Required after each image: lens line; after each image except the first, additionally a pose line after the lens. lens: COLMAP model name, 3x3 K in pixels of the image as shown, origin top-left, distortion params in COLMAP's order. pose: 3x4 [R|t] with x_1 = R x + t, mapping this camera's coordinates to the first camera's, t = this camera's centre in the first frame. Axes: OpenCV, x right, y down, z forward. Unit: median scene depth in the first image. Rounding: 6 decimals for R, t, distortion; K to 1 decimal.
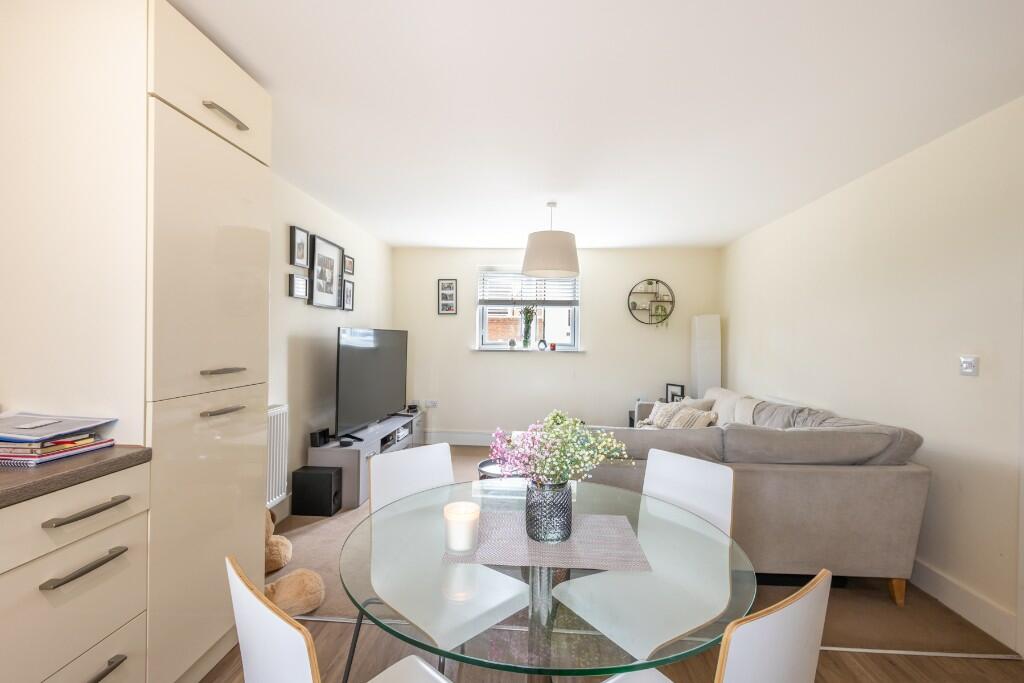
lens RADIAL K [[477.8, 0, 510.3], [0, 477.8, 330.2], [0, 0, 1]] dist [0.011177, -0.000409]
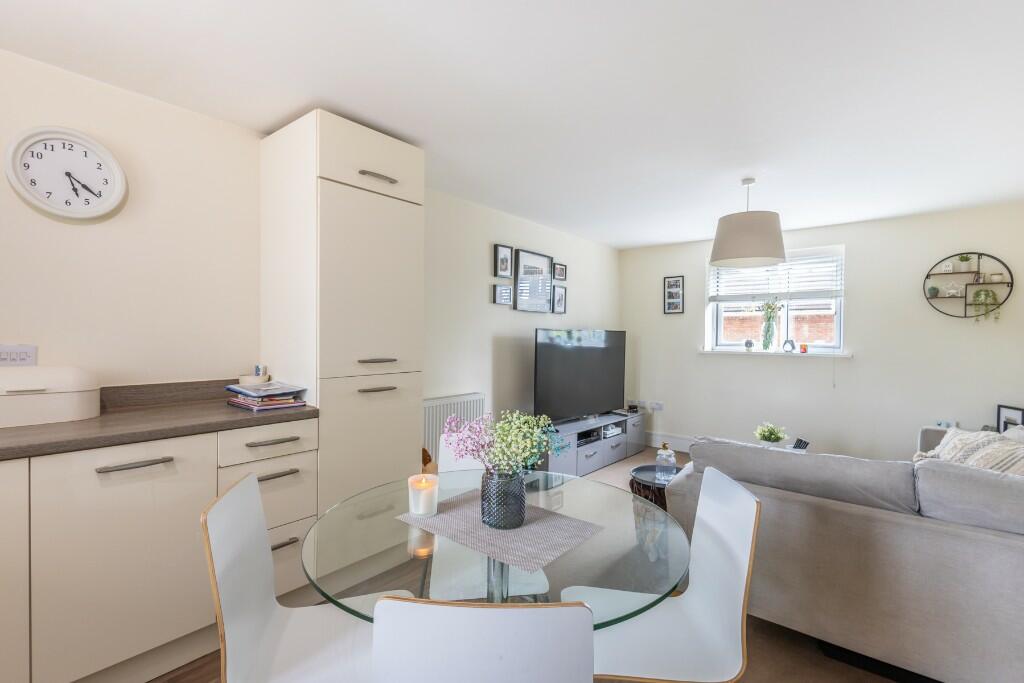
lens RADIAL K [[477.8, 0, 510.3], [0, 477.8, 330.2], [0, 0, 1]] dist [0.011177, -0.000409]
pose [[0.801160, -0.012894, -0.598311, 0.209995], [0.010712, 0.999917, -0.007206, 0.004227], [0.598354, -0.000636, 0.801231, 0.048010]]
